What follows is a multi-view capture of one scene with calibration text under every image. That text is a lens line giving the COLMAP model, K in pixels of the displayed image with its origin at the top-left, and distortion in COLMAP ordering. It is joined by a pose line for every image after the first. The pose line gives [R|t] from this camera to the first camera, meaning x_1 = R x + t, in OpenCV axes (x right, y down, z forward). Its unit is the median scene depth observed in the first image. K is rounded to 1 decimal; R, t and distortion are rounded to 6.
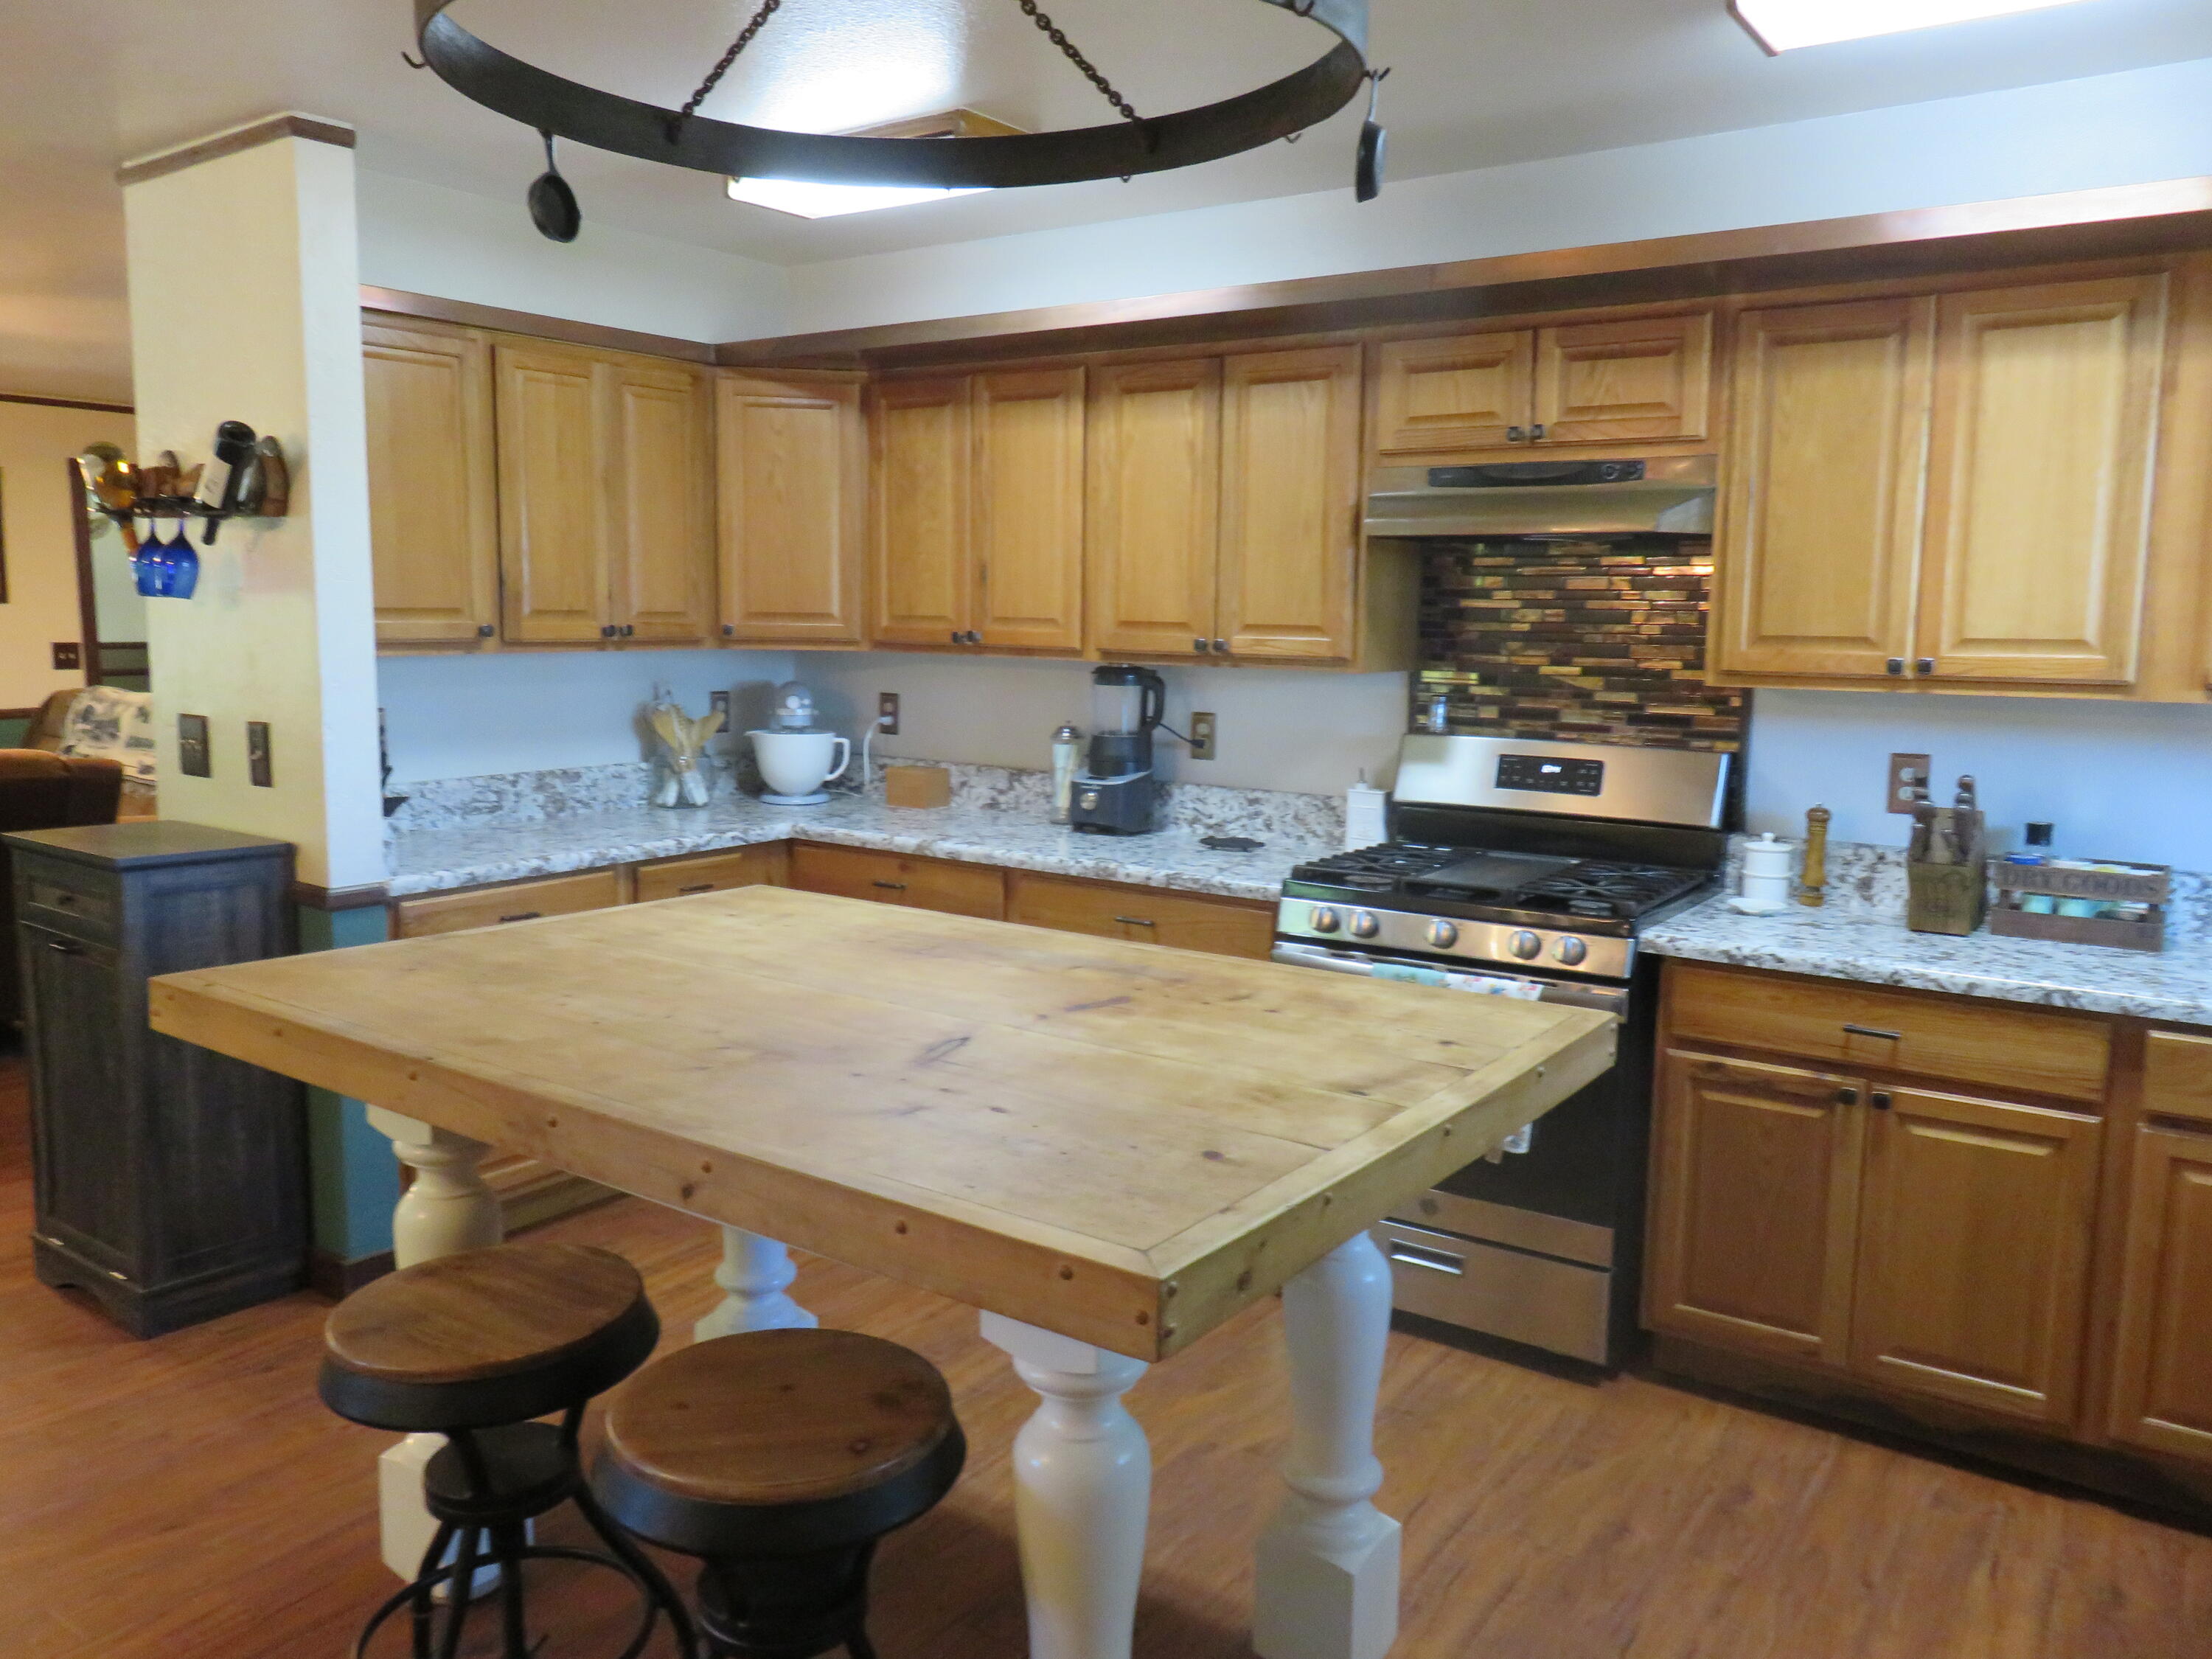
lens RADIAL K [[1646.7, 0, 1108.1], [0, 1646.7, 874.4], [0, 0, 1]] dist [-0.005677, -0.003134]
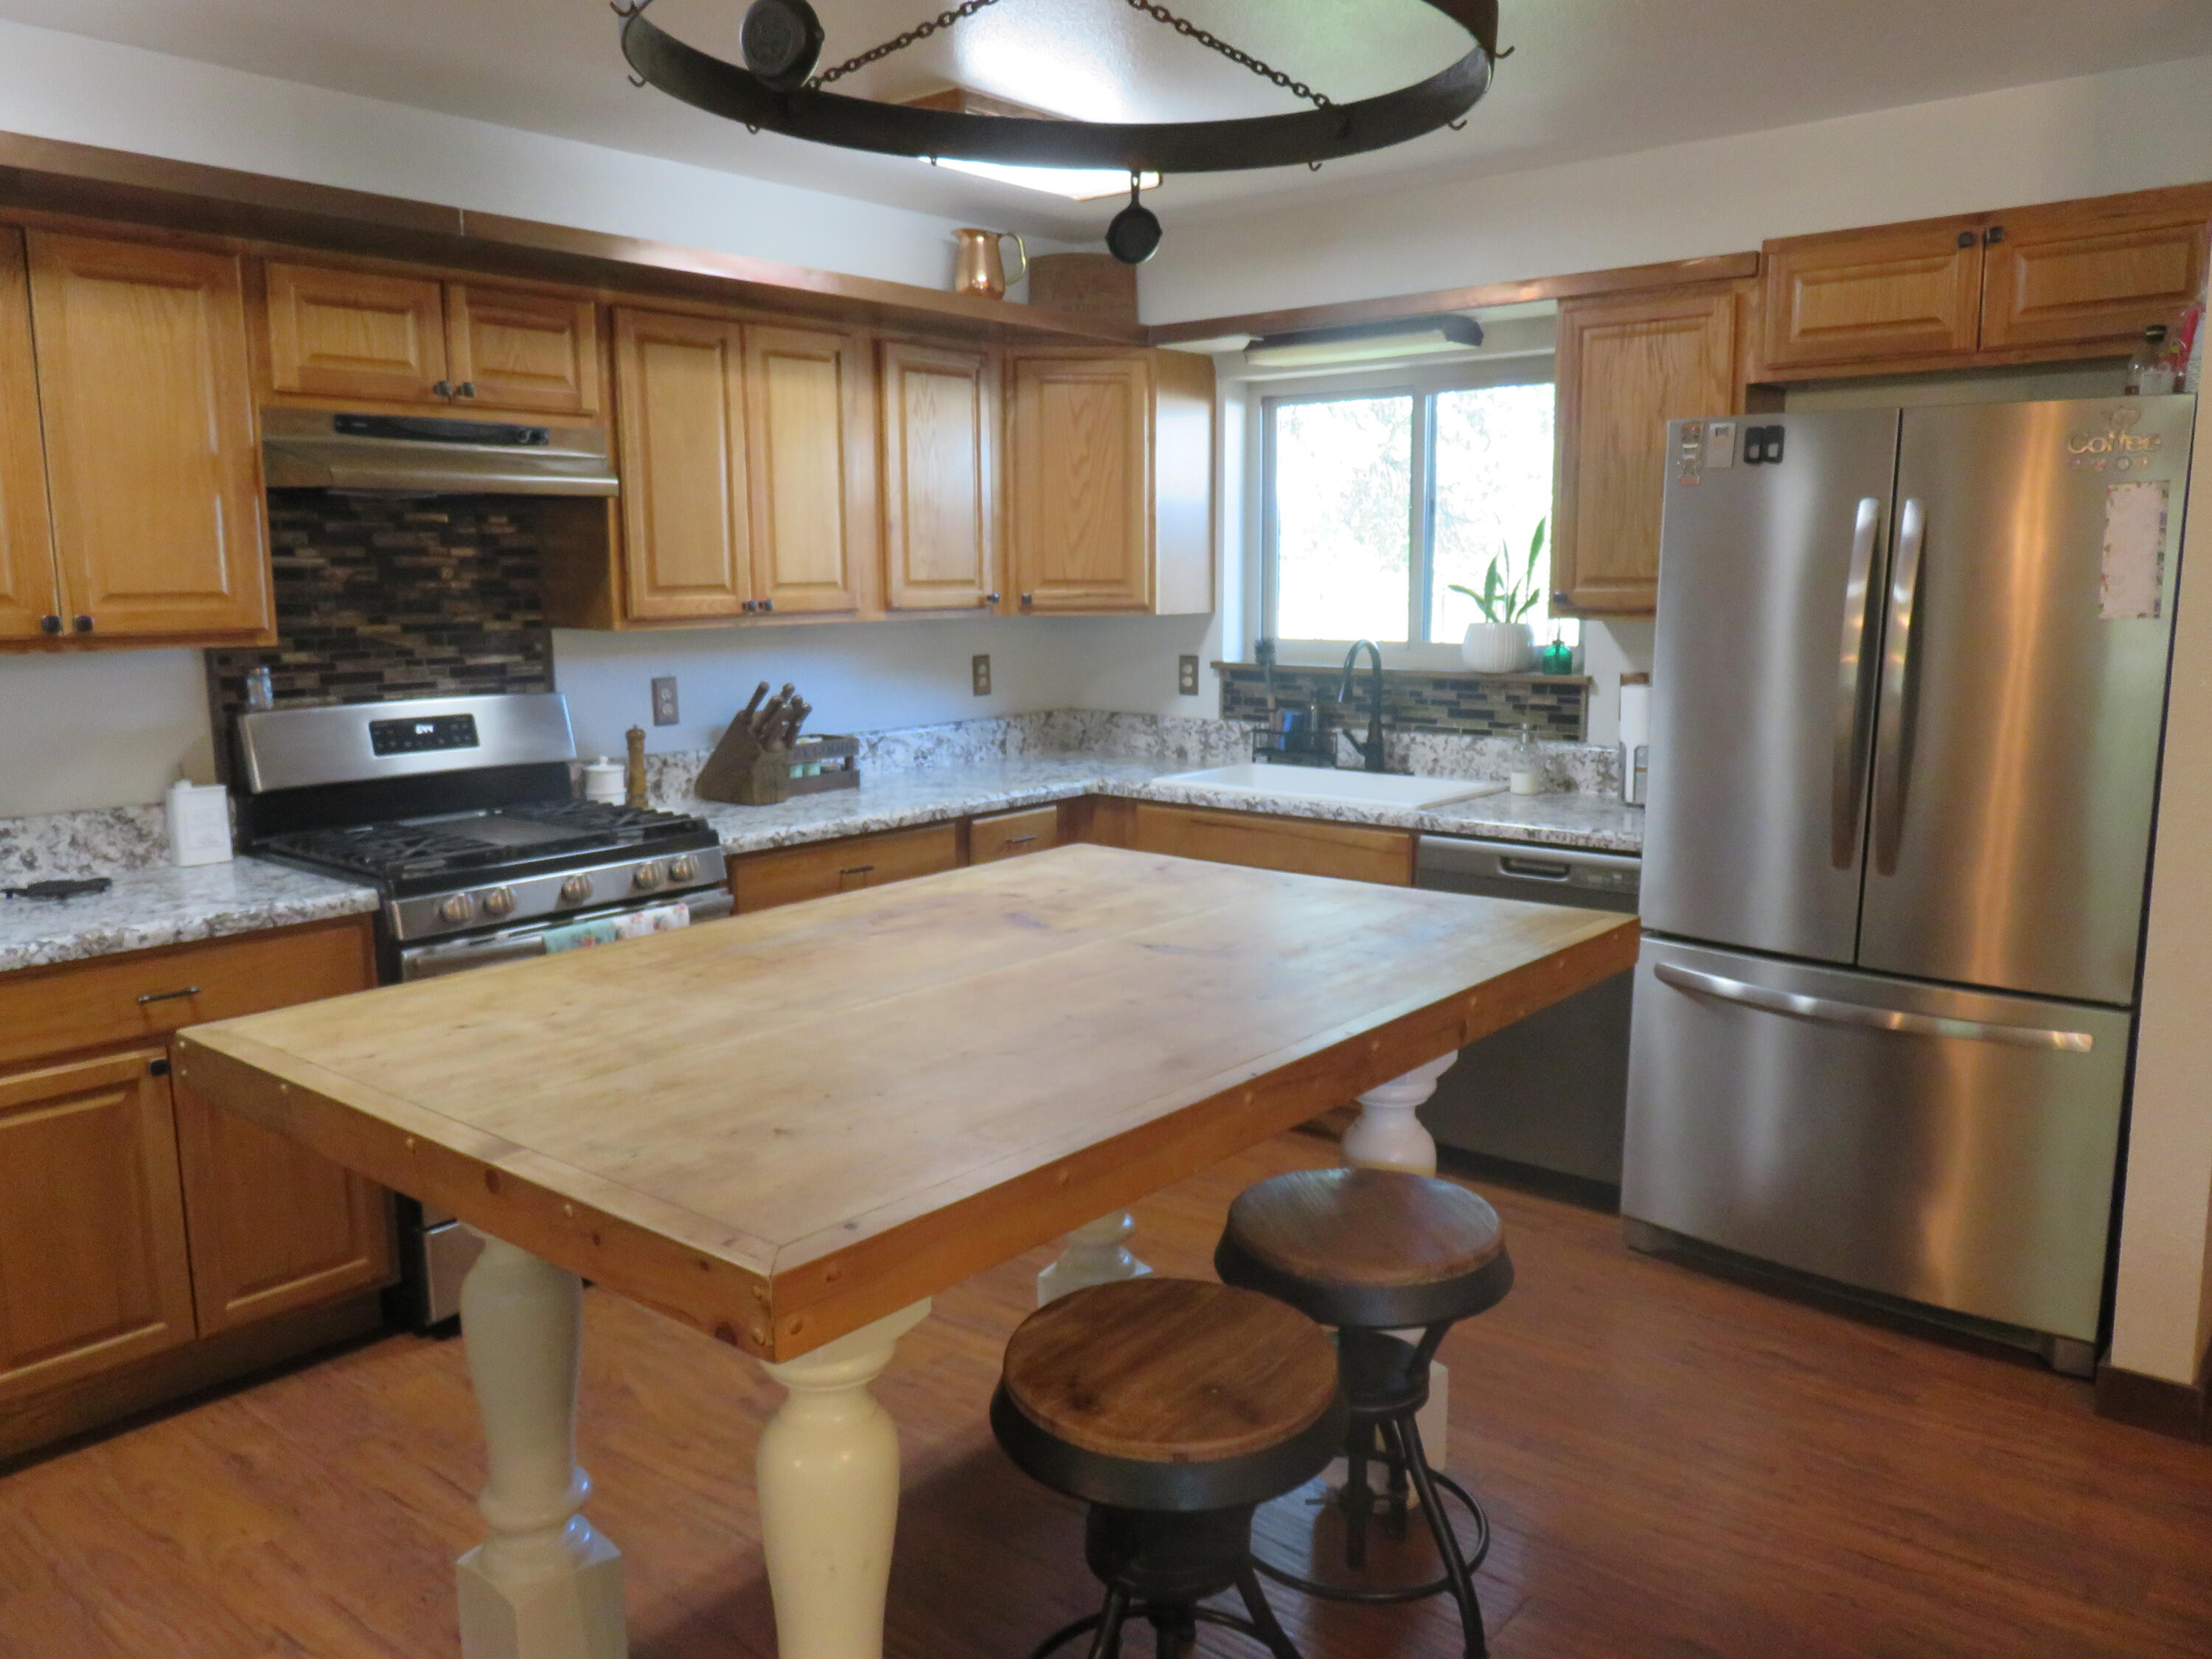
lens RADIAL K [[1656.3, 0, 1106.0], [0, 1656.3, 829.5], [0, 0, 1]] dist [-0.006089, 0.002346]
pose [[0.082581, -0.168809, 0.982183, -0.715253], [0.166268, 0.974070, 0.153435, -0.094232], [-0.982617, 0.150634, 0.108507, 0.529266]]
